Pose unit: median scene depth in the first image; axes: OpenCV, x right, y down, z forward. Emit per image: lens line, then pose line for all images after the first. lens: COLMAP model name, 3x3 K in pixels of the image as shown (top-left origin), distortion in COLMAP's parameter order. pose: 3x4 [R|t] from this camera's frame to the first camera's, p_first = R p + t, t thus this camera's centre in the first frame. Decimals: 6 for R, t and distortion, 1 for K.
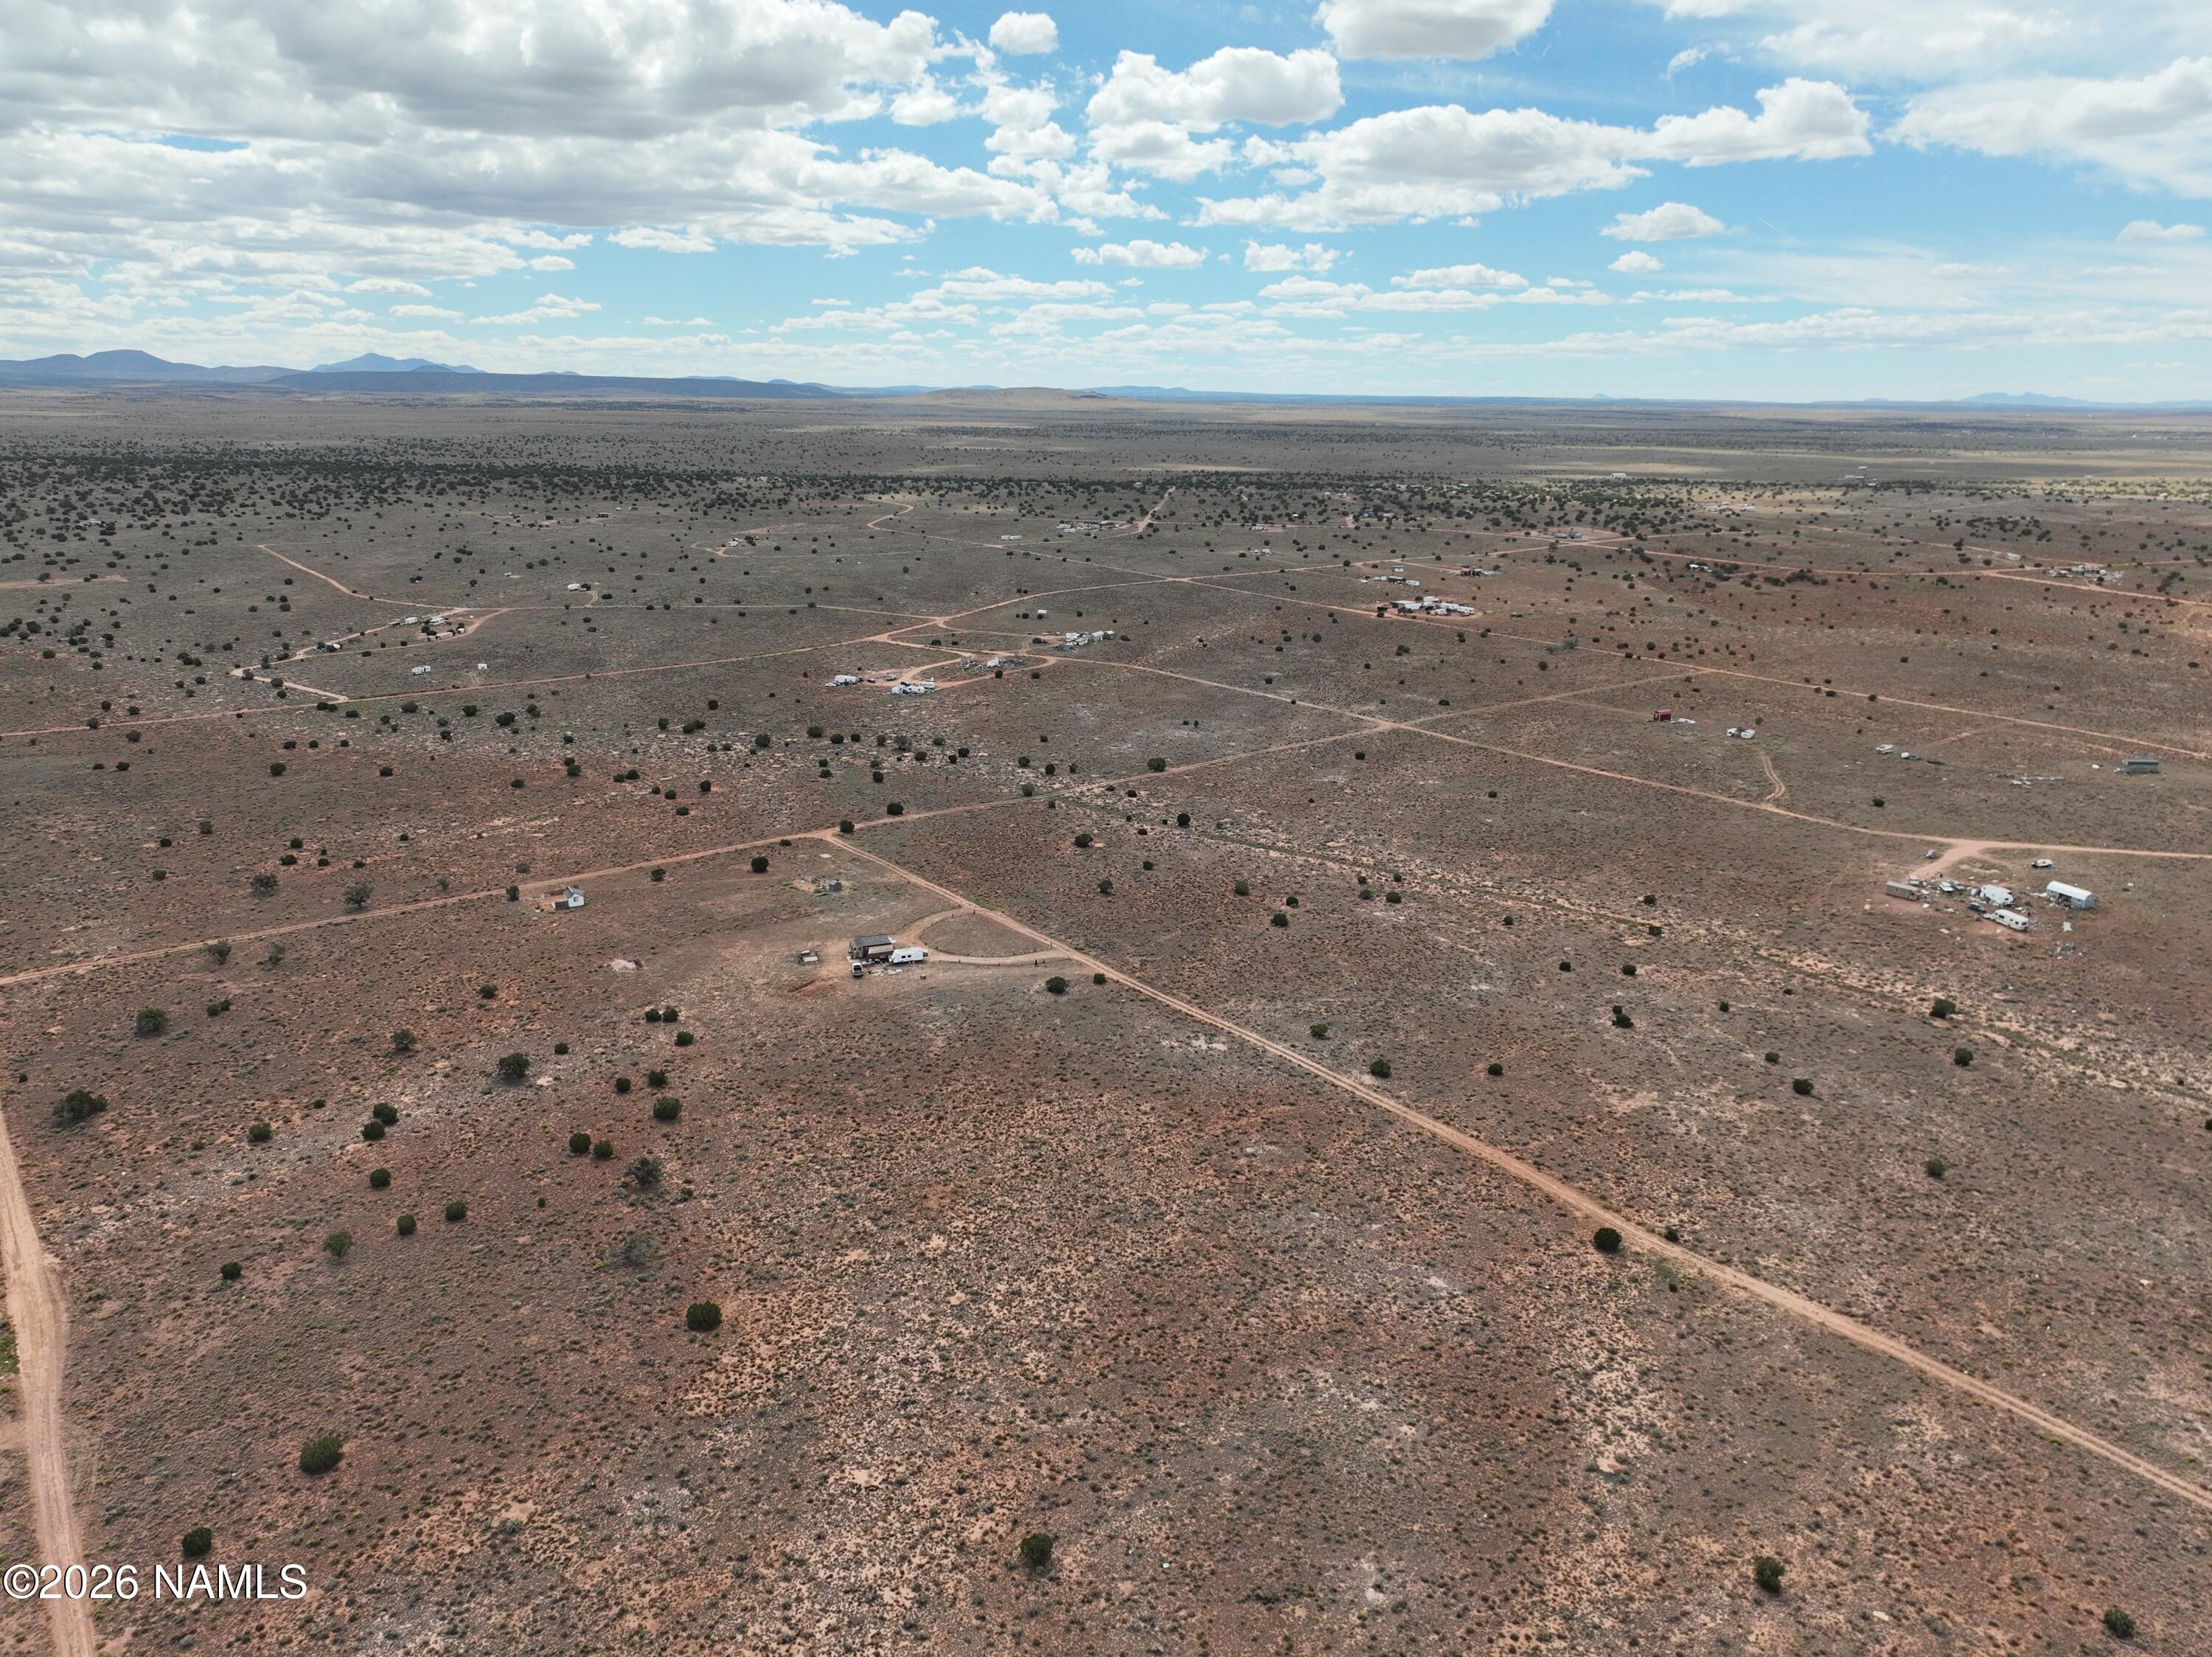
lens RADIAL K [[1557.2, 0, 1103.8], [0, 1557.2, 852.3], [0, 0, 1]] dist [-0.005326, 0.021990]
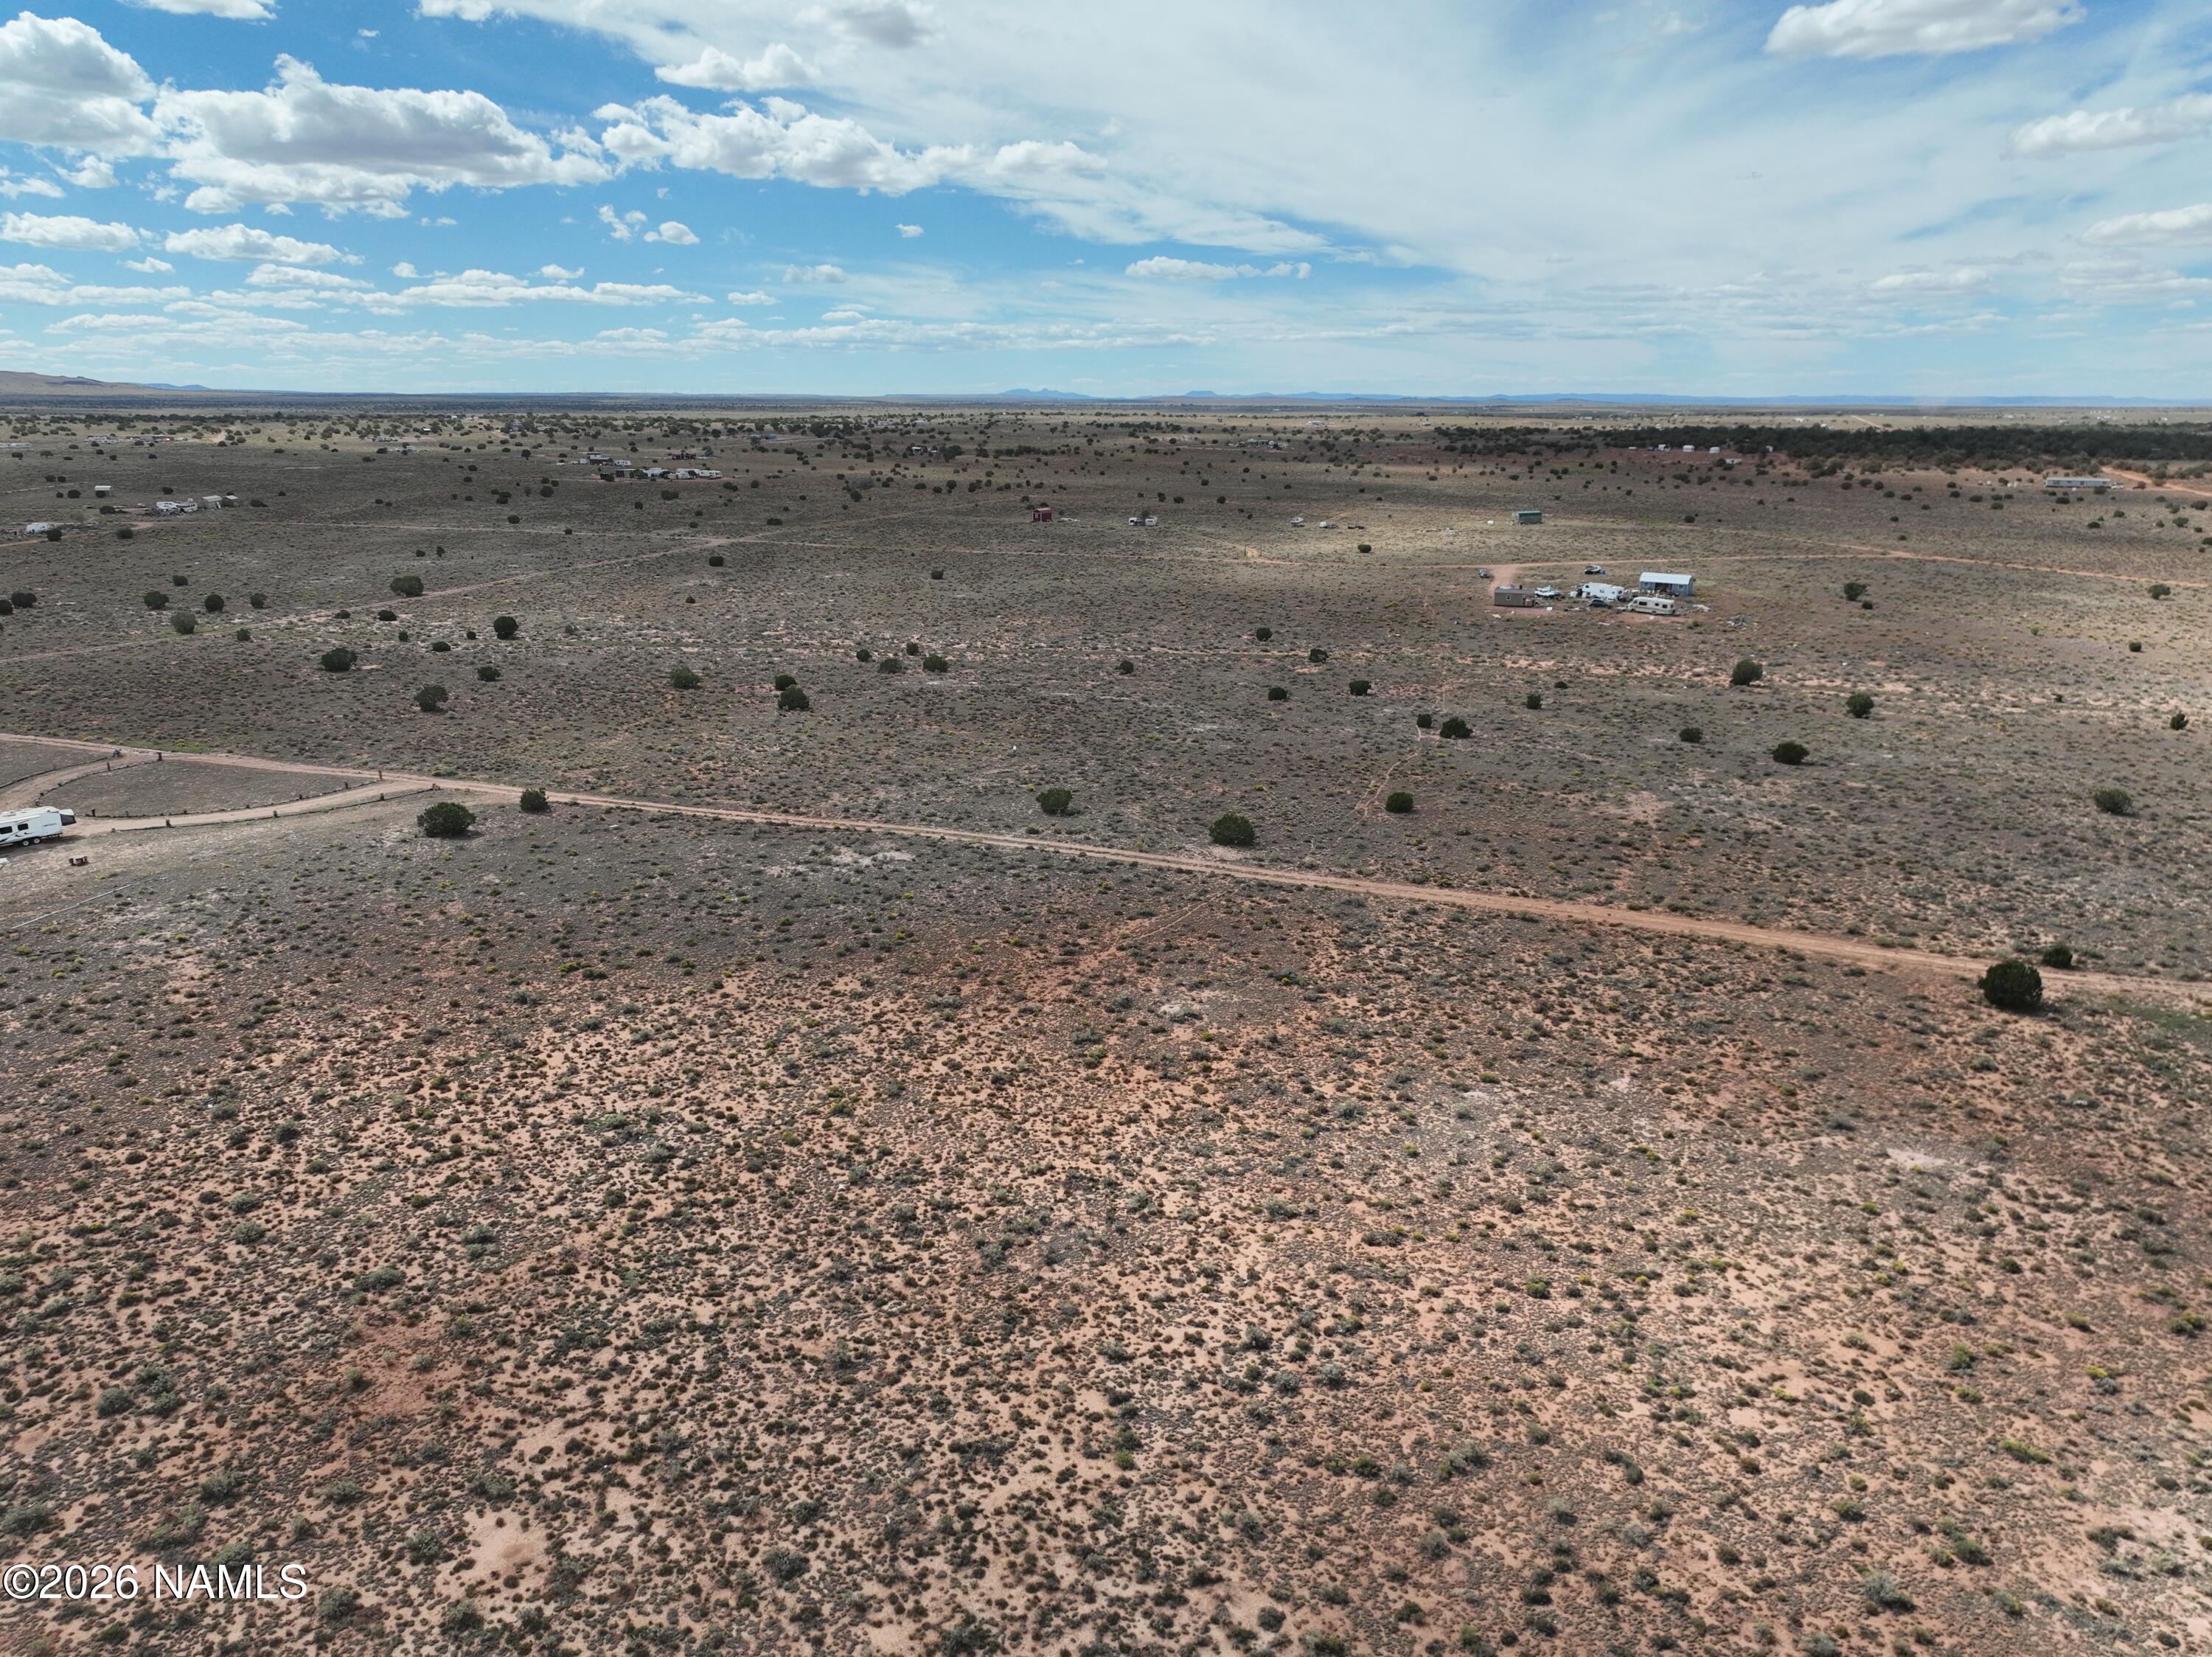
lens RADIAL K [[1557.2, 0, 1107.6], [0, 1557.2, 846.8], [0, 0, 1]] dist [-0.005326, 0.021990]
pose [[0.847670, -0.155321, 0.507277, -0.096553], [0.157749, 0.986728, 0.038521, 0.105323], [-0.506528, 0.047370, 0.860922, 0.526682]]
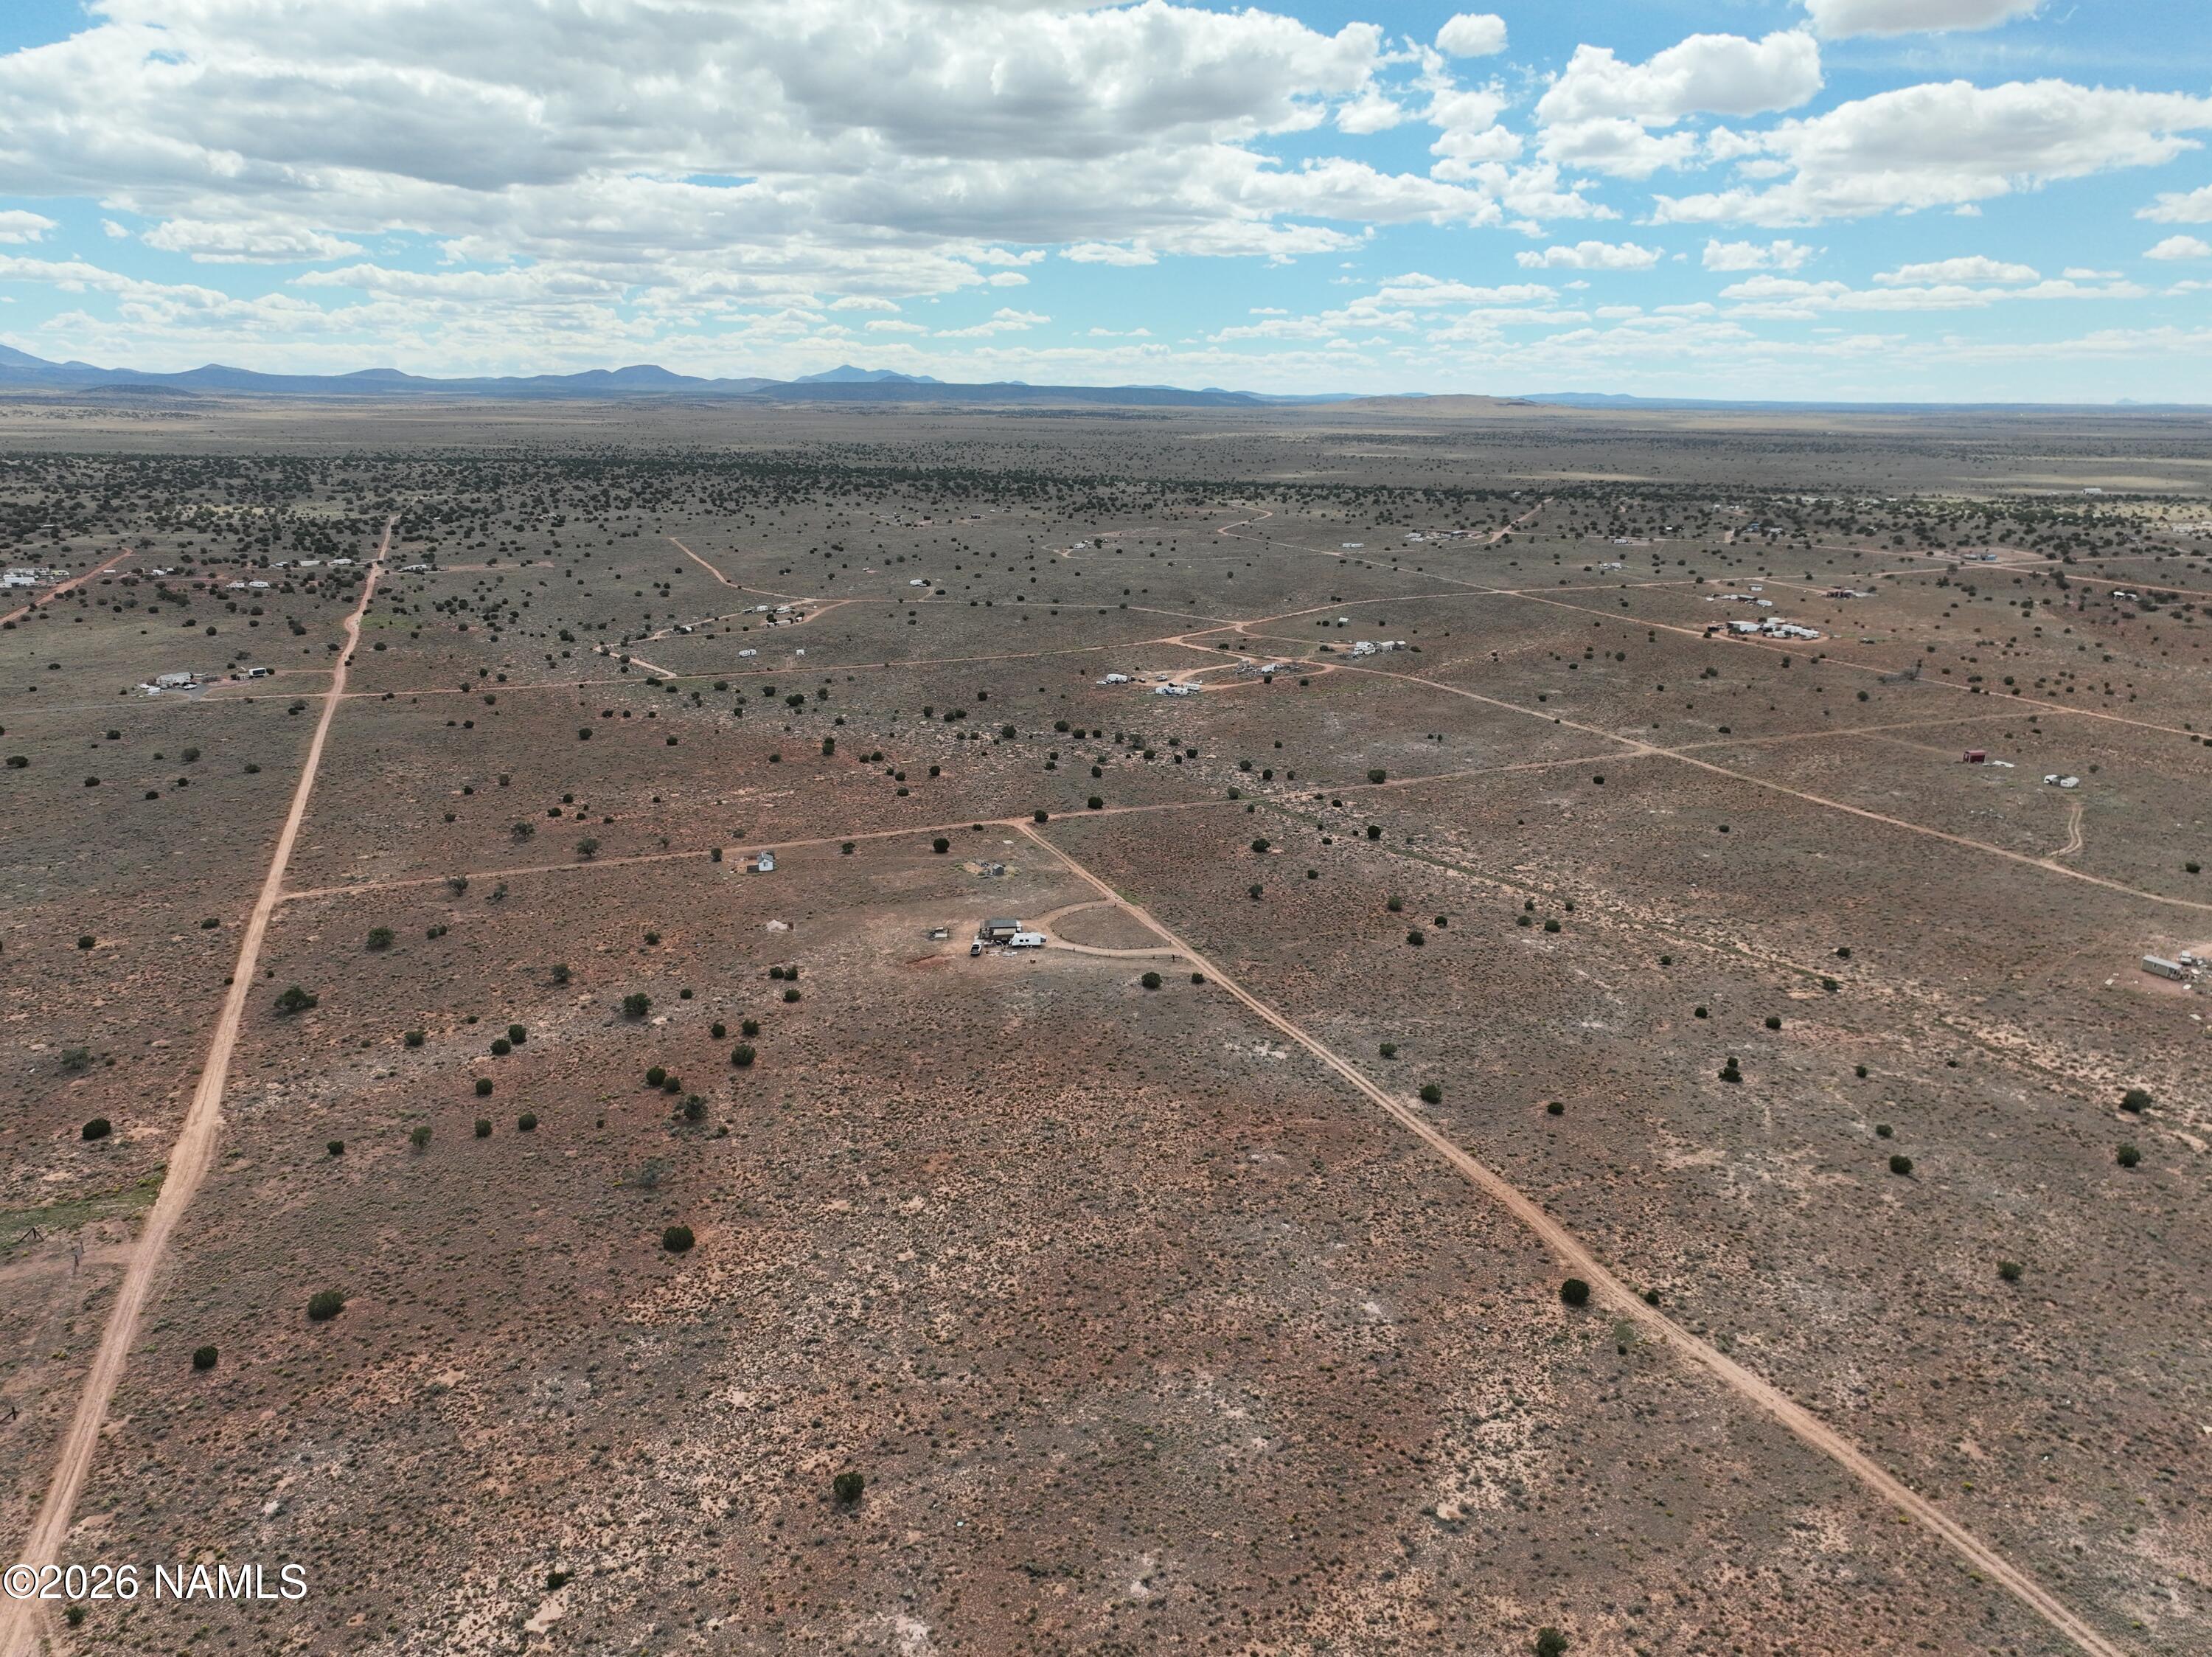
lens RADIAL K [[1557.2, 0, 1102.4], [0, 1557.2, 846.4], [0, 0, 1]] dist [-0.005326, 0.021990]
pose [[0.964523, 0.070805, -0.254325, 0.192009], [-0.072835, 0.997343, 0.001436, -0.001255], [0.253751, 0.017139, 0.967118, 0.004757]]
